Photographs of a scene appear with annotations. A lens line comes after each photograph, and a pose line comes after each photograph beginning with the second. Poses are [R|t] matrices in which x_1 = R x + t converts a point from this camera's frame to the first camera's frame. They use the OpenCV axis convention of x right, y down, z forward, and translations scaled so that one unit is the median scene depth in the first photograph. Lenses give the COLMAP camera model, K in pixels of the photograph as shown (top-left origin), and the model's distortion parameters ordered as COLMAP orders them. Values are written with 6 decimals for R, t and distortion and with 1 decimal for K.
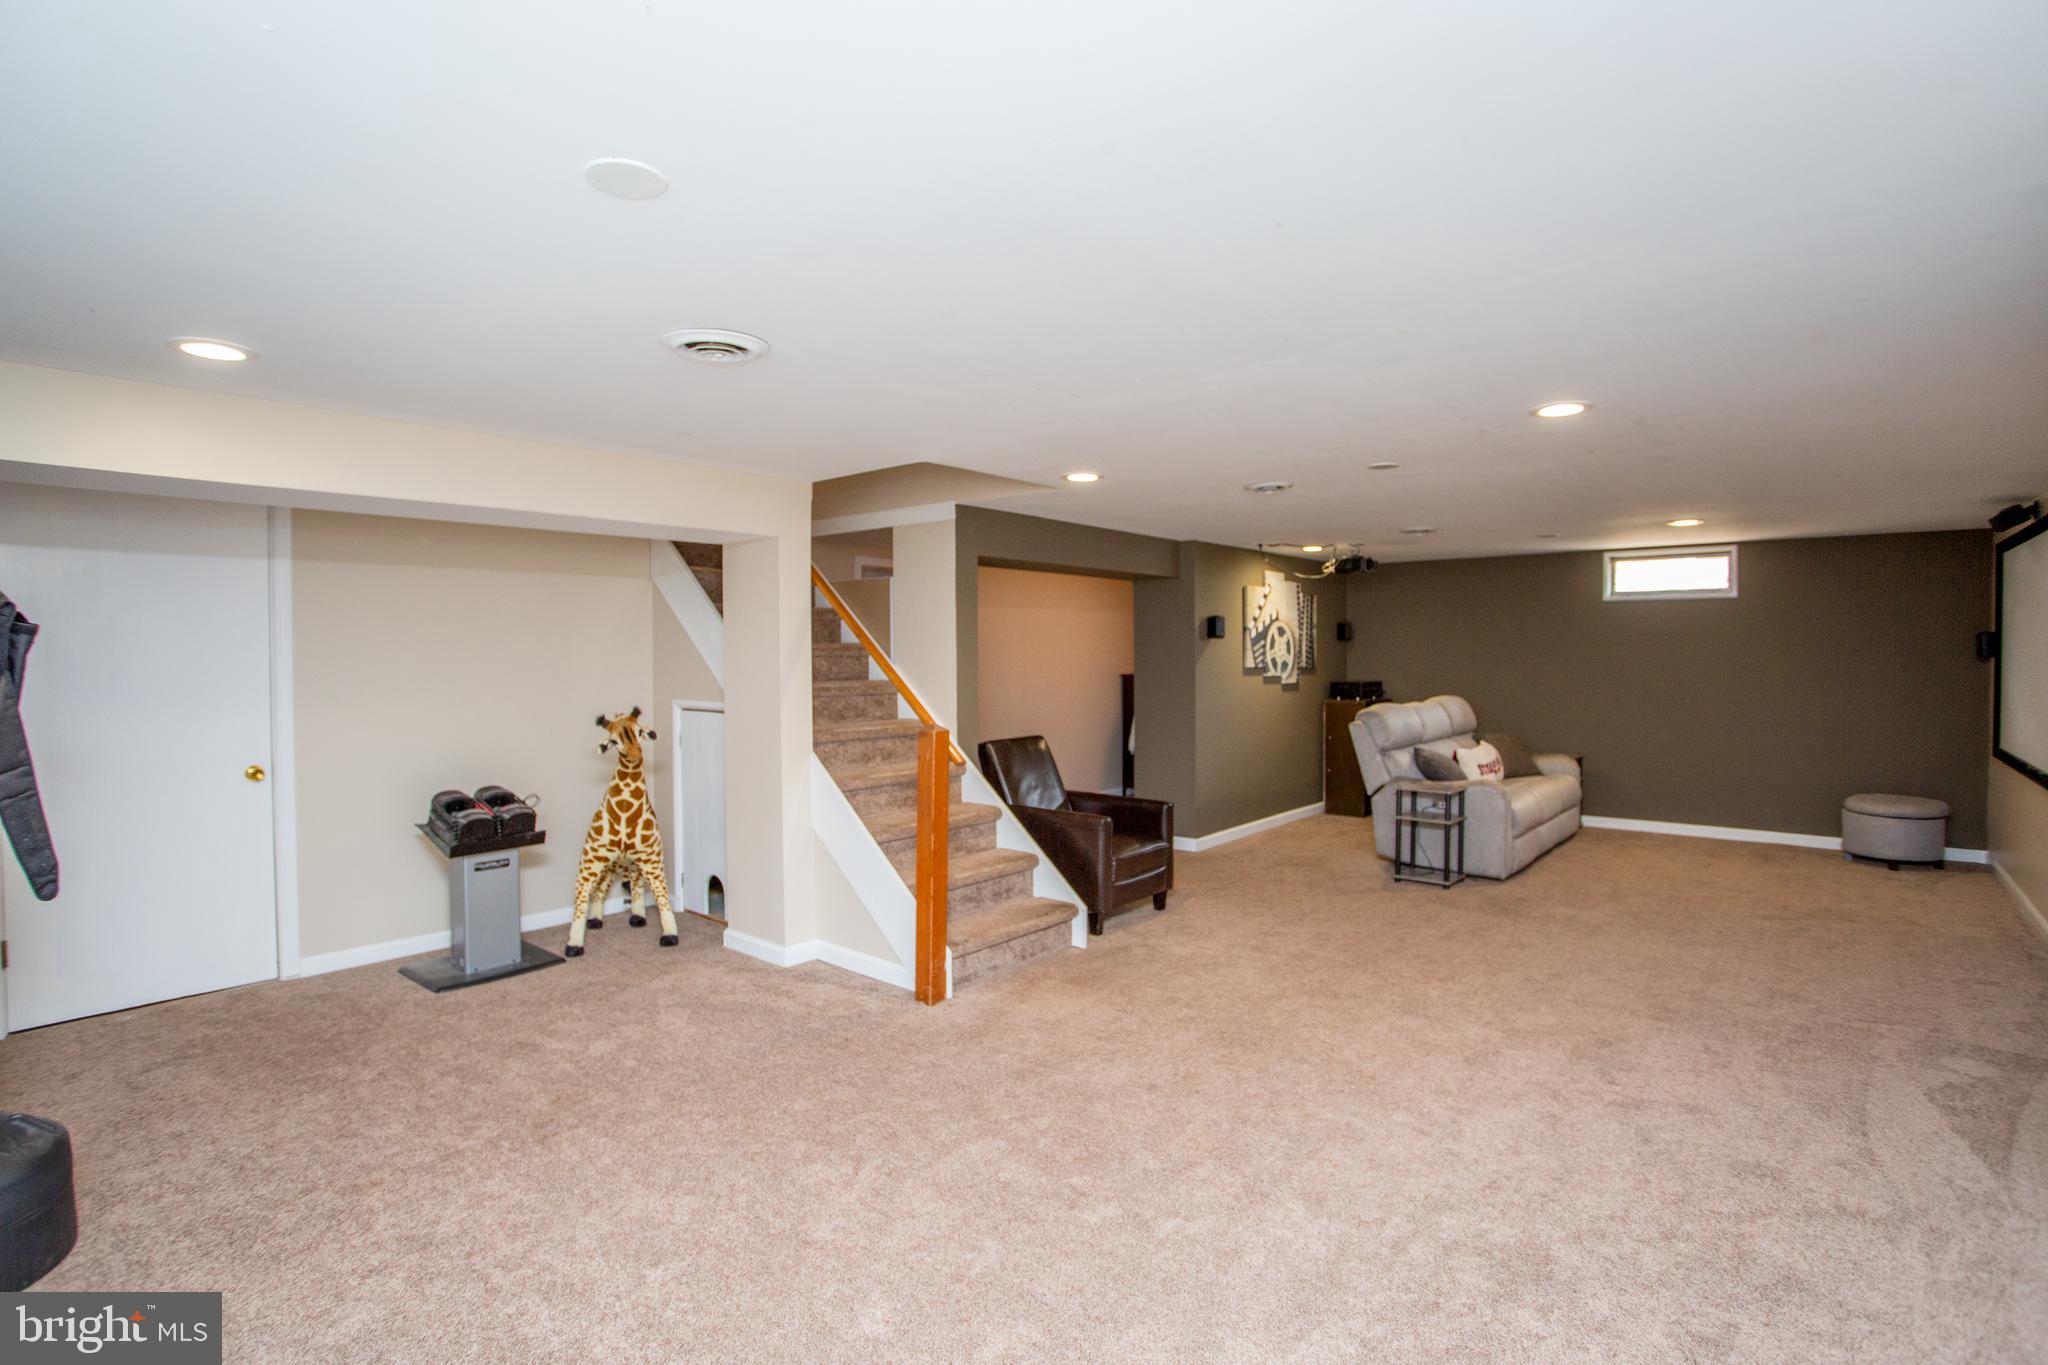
lens RADIAL K [[993.7, 0, 1022.5], [0, 993.7, 681.4], [0, 0, 1]] dist [-0.074971, 0.029613]
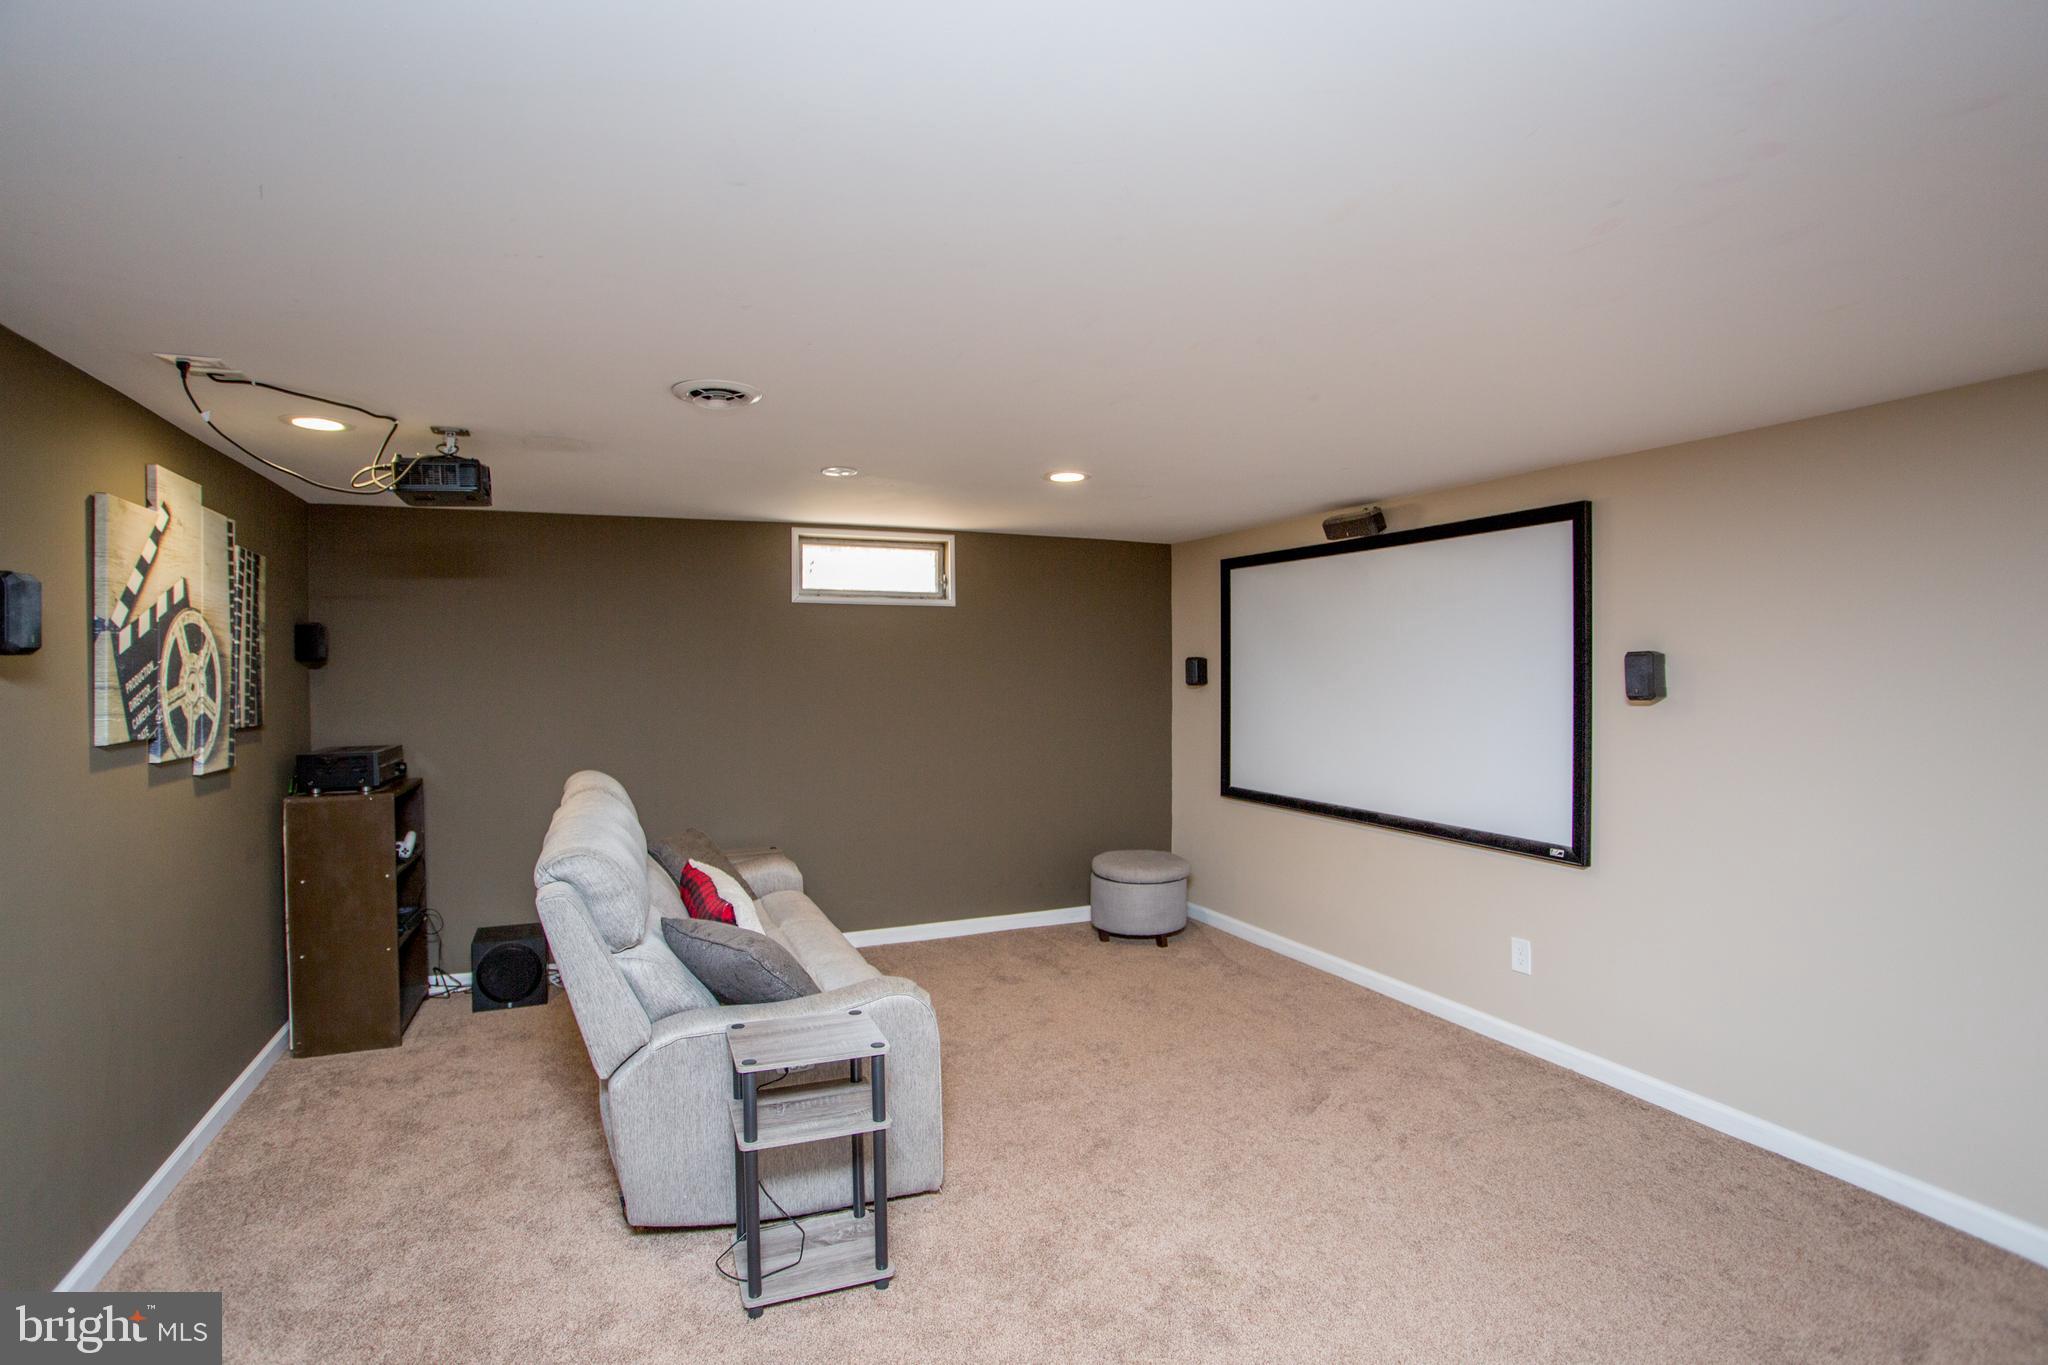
lens RADIAL K [[993.7, 0, 1021.6], [0, 993.7, 673.0], [0, 0, 1]] dist [-0.074971, 0.029613]
pose [[0.441853, -0.003508, 0.897081, 0.079066], [0.028068, 0.999557, -0.009916, -0.025855], [-0.896648, 0.029561, 0.441756, 0.583186]]
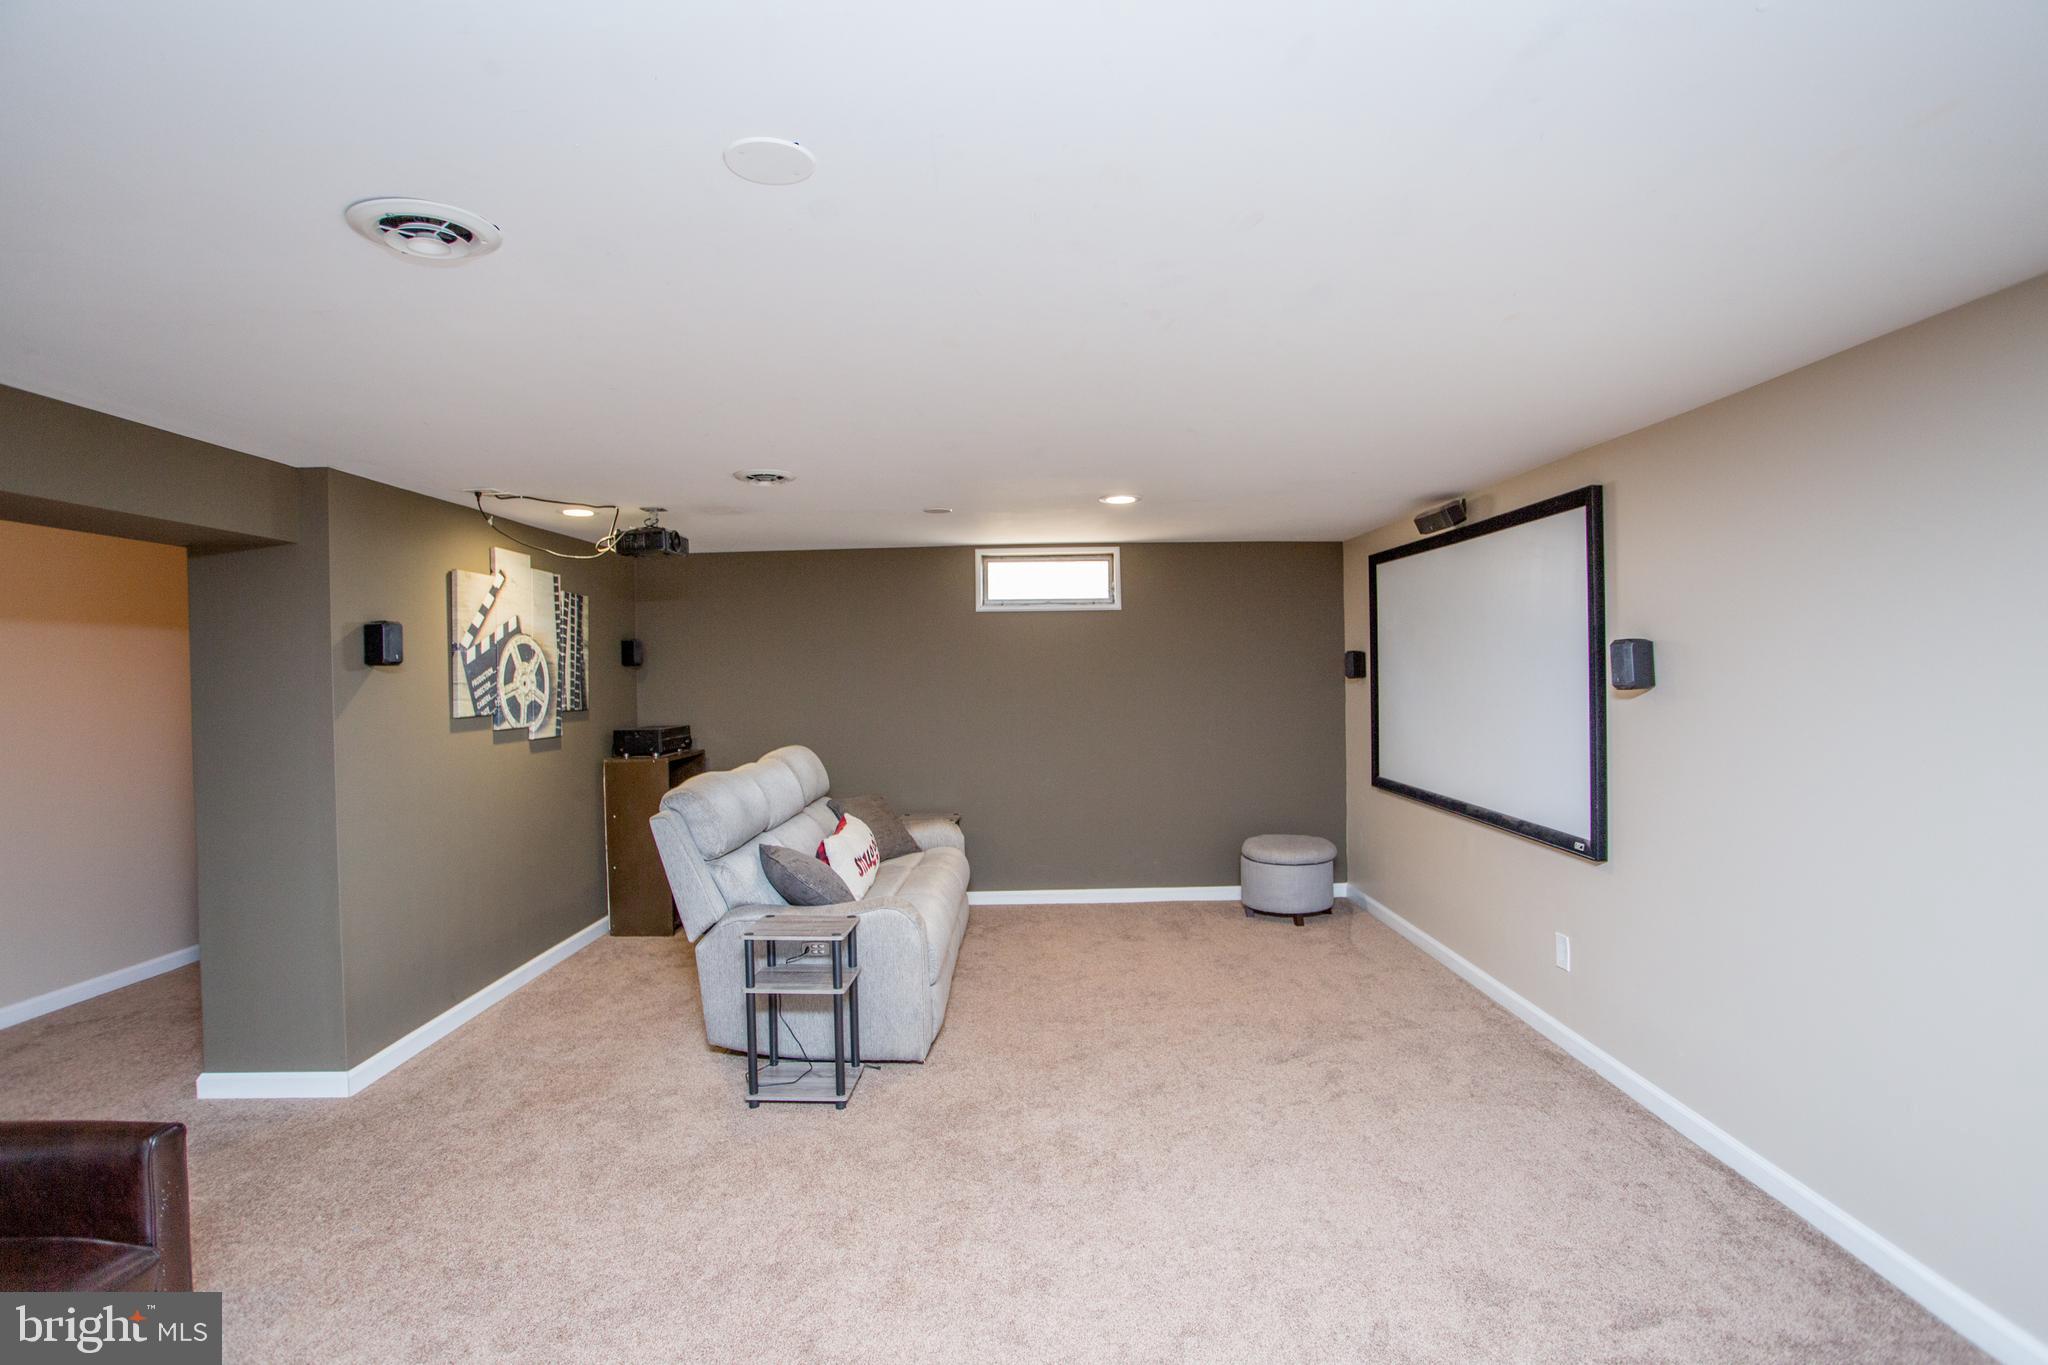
lens RADIAL K [[993.7, 0, 1017.2], [0, 993.7, 672.0], [0, 0, 1]] dist [-0.074971, 0.029613]
pose [[0.768605, -0.011929, 0.639612, 0.117913], [0.032284, 0.999275, -0.020158, -0.018121], [-0.638908, 0.036143, 0.768434, 0.376429]]
